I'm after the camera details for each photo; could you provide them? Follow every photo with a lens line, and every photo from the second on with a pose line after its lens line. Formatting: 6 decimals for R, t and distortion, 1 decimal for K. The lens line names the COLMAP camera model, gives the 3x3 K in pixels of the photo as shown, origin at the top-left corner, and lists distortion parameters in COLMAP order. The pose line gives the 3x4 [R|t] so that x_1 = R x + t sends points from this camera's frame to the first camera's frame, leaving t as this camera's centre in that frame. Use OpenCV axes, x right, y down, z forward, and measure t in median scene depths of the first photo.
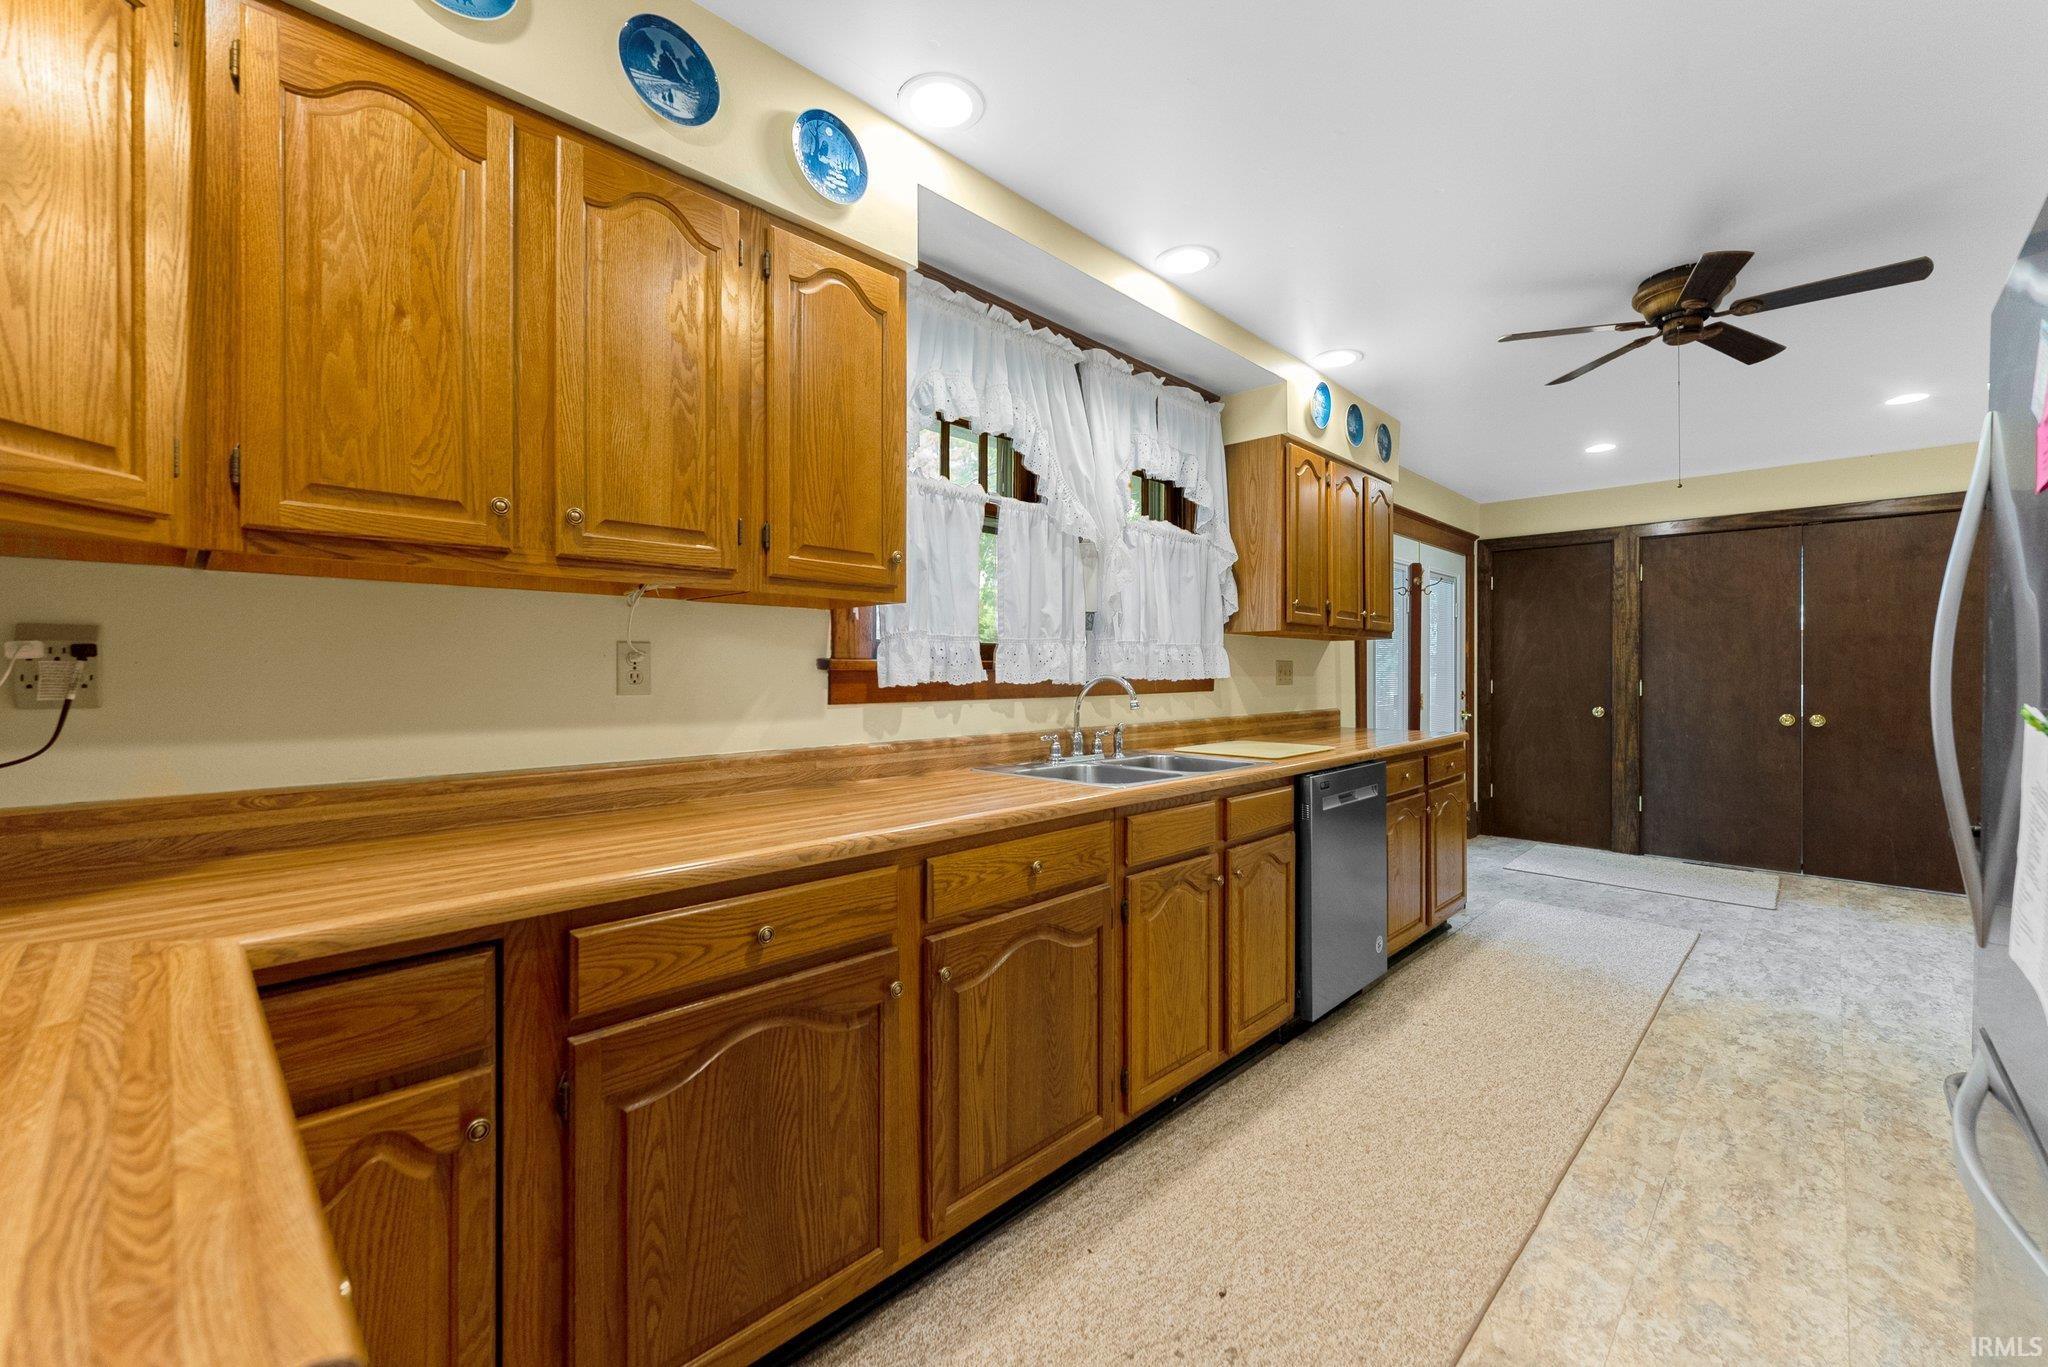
lens RADIAL K [[827.7, 0, 1024.9], [0, 827.7, 671.6], [0, 0, 1]] dist [0.002988, -0.001213]
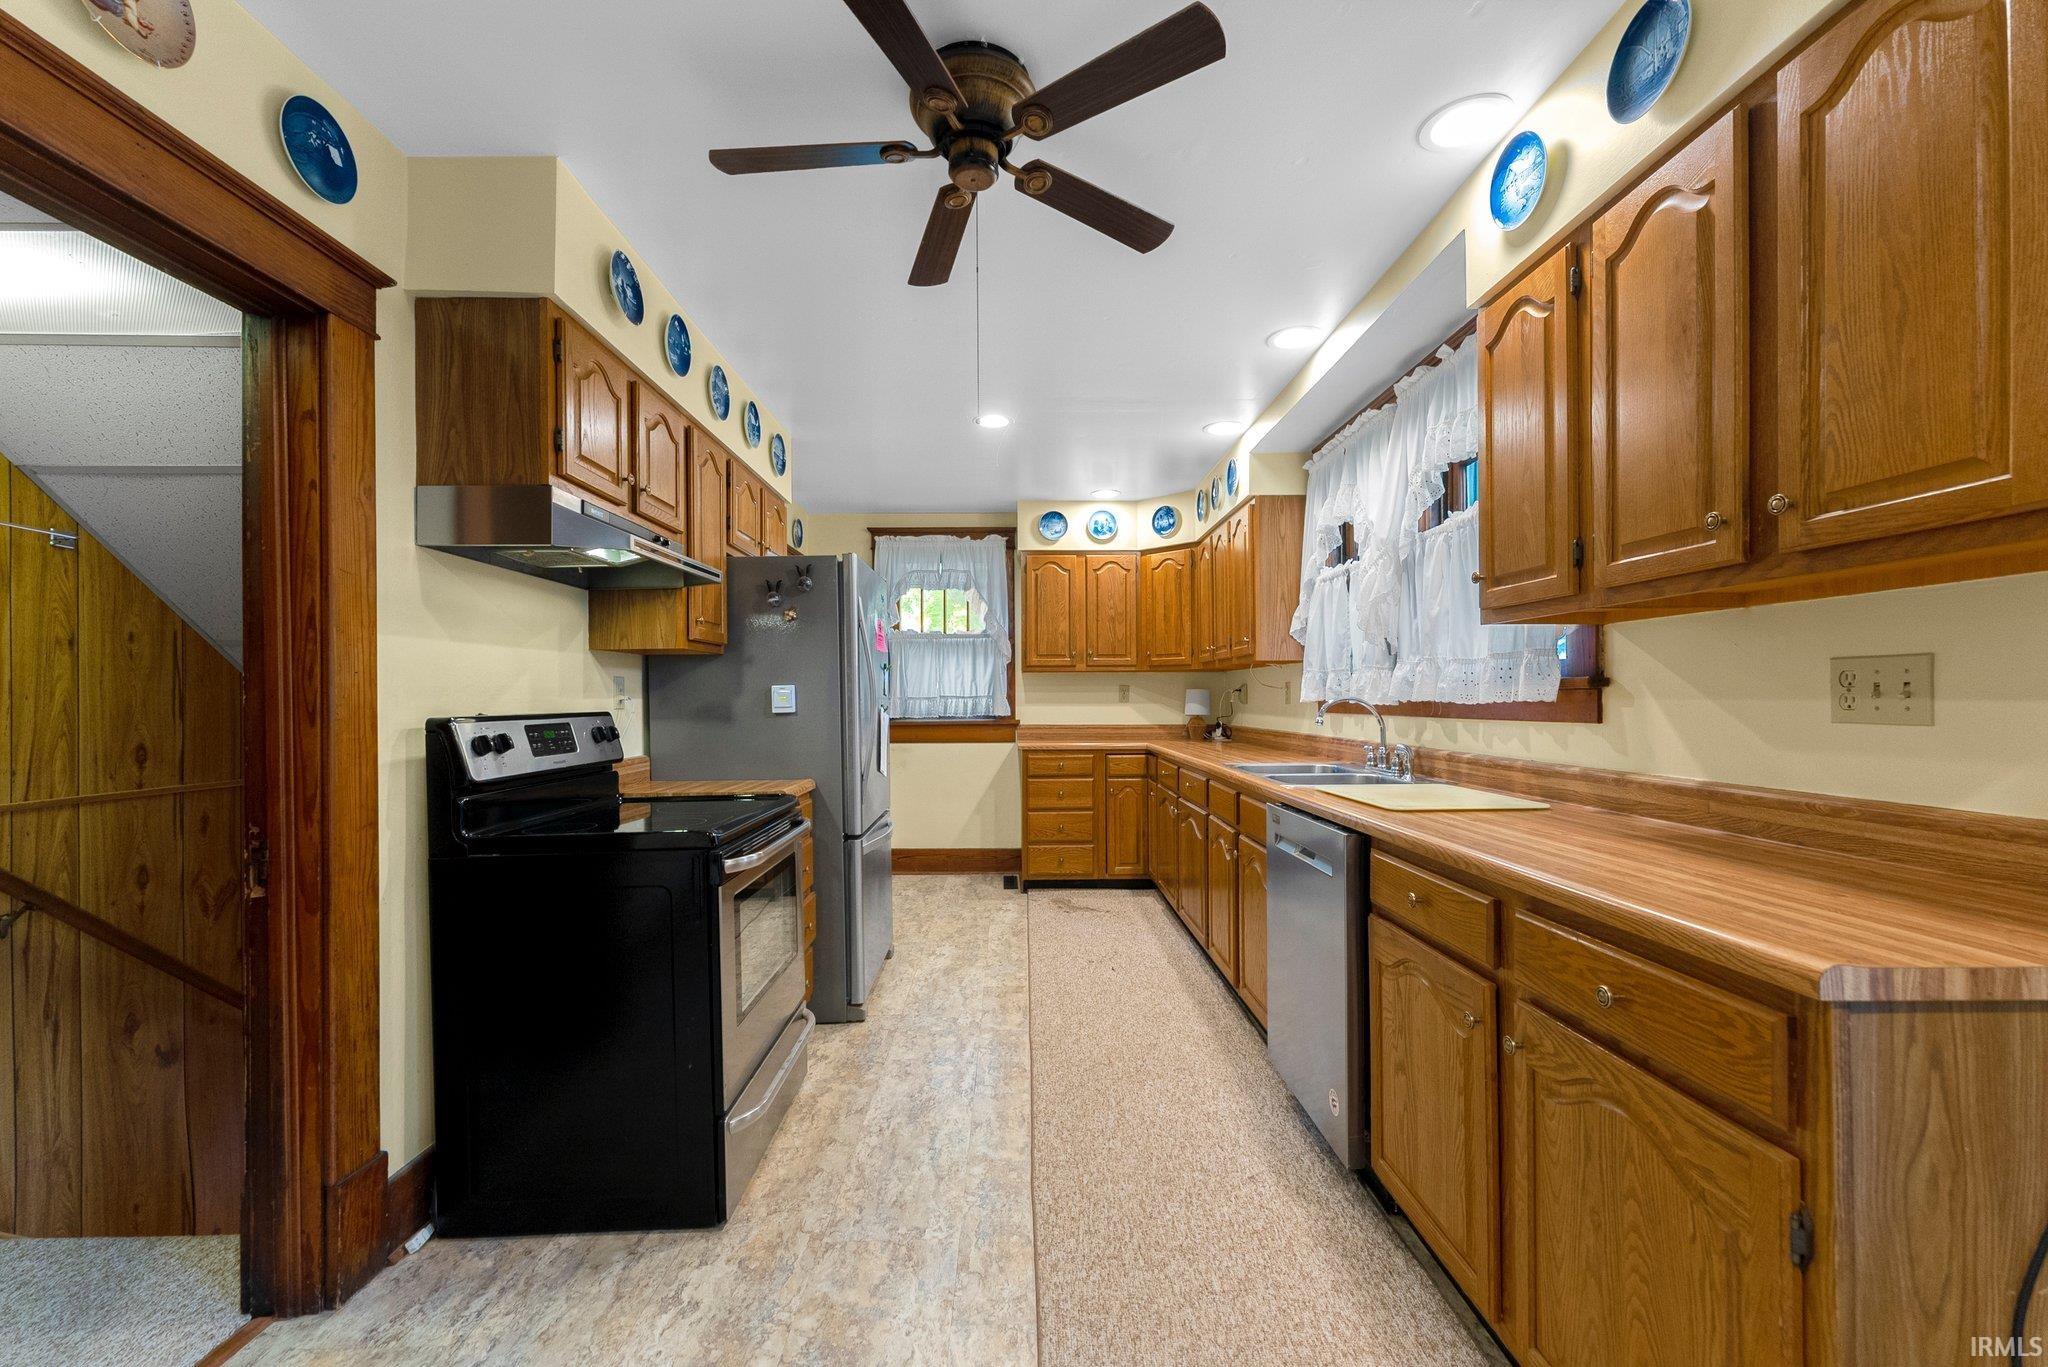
lens RADIAL K [[827.7, 0, 1028.6], [0, 827.7, 696.3], [0, 0, 1]] dist [0.002988, -0.001213]
pose [[-0.704032, 0.003173, -0.710161, 1.153387], [0.008774, 0.999953, -0.004230, 0.004744], [0.710114, -0.009209, -0.704027, 1.399280]]
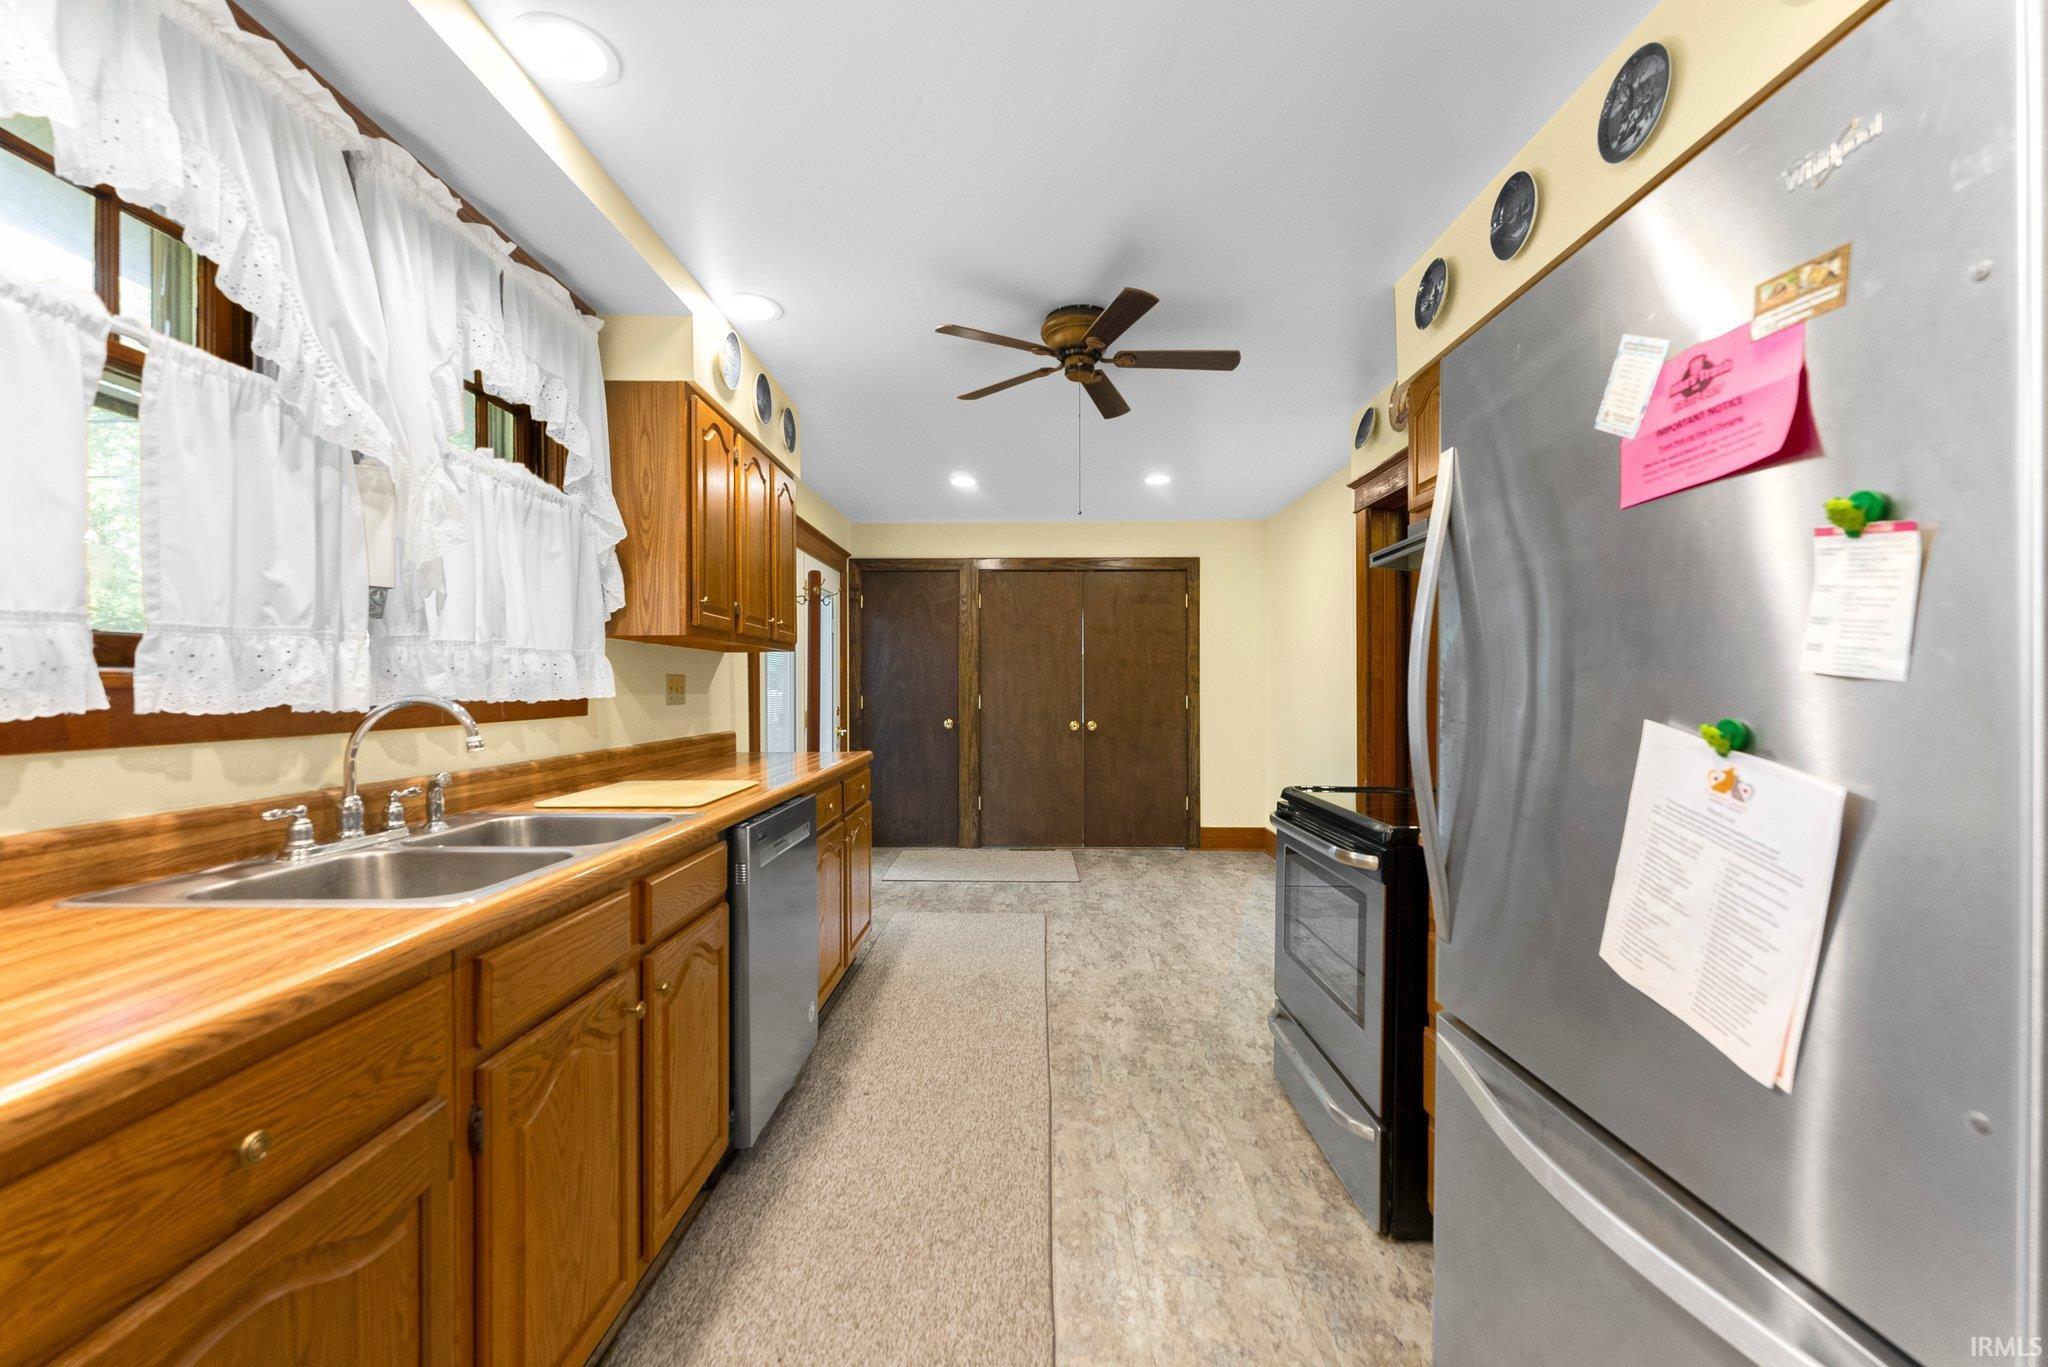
lens RADIAL K [[827.7, 0, 1026.8], [0, 827.7, 688.6], [0, 0, 1]] dist [0.002988, -0.001213]
pose [[0.722230, -0.003341, 0.691645, 0.005005], [0.002959, 0.999994, 0.001740, -0.000171], [-0.691646, 0.000790, 0.722236, 0.261268]]
